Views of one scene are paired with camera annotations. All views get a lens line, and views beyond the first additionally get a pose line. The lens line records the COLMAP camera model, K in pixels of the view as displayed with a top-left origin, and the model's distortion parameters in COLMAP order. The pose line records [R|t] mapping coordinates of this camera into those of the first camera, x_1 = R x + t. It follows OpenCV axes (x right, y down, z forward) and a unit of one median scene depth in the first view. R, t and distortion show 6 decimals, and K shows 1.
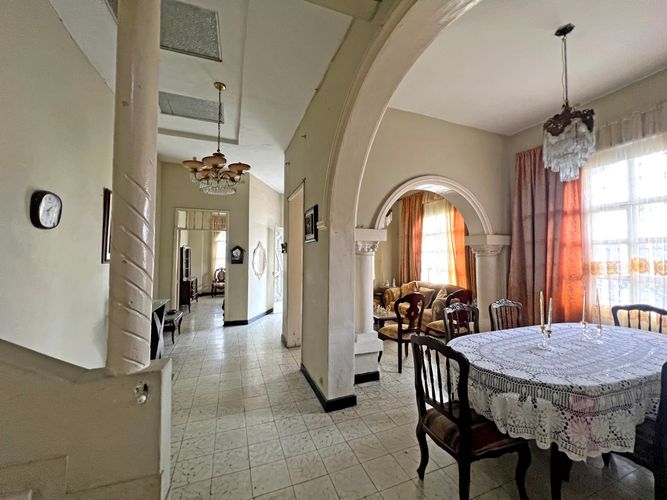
lens RADIAL K [[266.8, 0, 337.0], [0, 266.8, 250.0], [0, 0, 1]] dist [-0.001157, 0.000406]
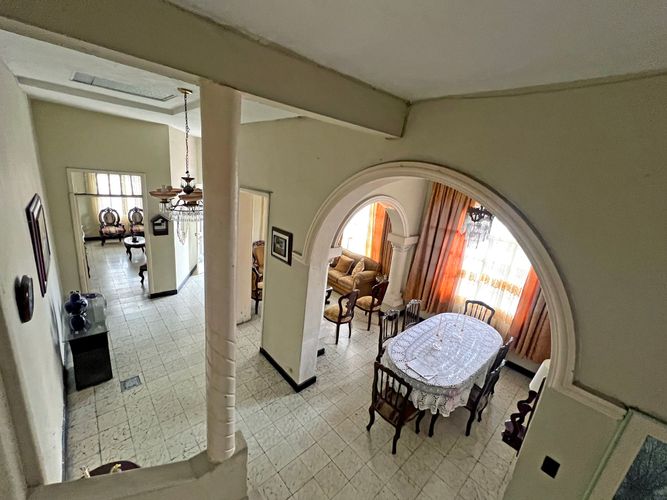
lens RADIAL K [[266.8, 0, 337.5], [0, 266.8, 250.7], [0, 0, 1]] dist [-0.001157, 0.000406]
pose [[0.922547, -0.000263, 0.385885, -0.279252], [-0.122982, 0.947655, 0.294662, -0.385823], [-0.365763, -0.319296, 0.874224, -0.042472]]
